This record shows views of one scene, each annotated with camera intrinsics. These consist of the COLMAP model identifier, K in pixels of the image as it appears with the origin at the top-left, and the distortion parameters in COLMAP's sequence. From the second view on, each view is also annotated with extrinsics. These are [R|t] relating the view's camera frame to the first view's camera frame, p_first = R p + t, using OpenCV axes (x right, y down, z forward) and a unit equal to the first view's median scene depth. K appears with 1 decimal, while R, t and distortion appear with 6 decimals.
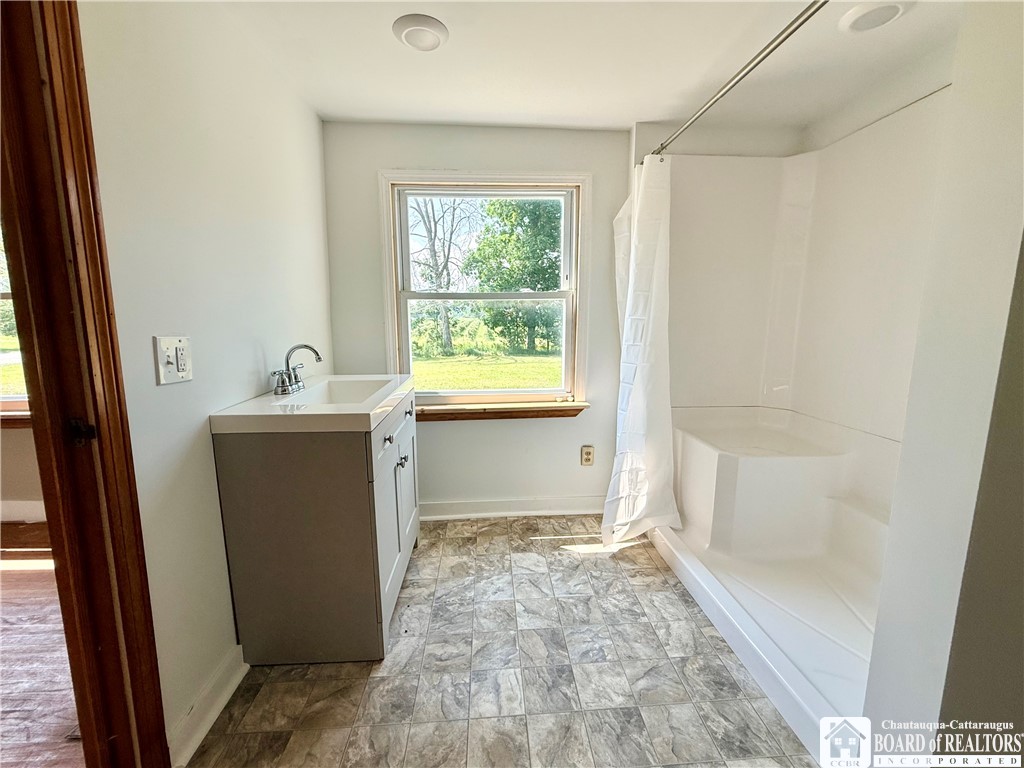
lens RADIAL K [[411.8, 0, 507.2], [0, 411.8, 381.1], [0, 0, 1]] dist [0.000686, -0.000303]
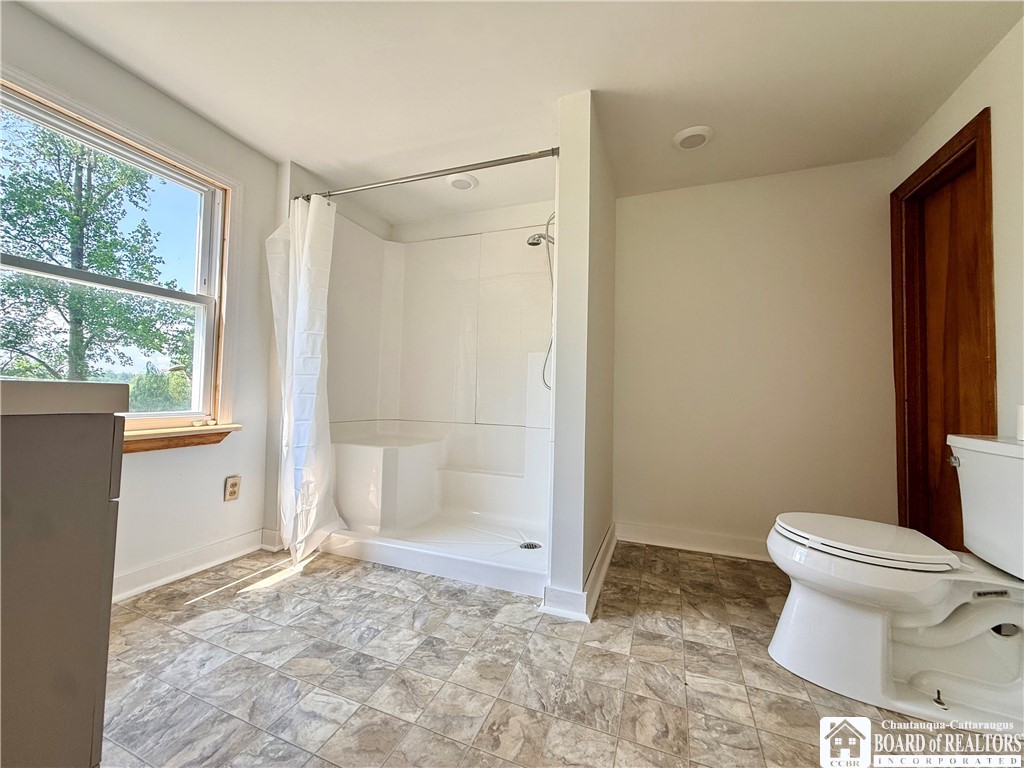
lens RADIAL K [[411.8, 0, 493.5], [0, 411.8, 380.9], [0, 0, 1]] dist [0.000686, -0.000303]
pose [[0.429714, 0.052793, 0.901421, -0.492532], [0.100977, 0.989218, -0.106071, 0.145998], [-0.897301, 0.136603, 0.419750, 0.164440]]
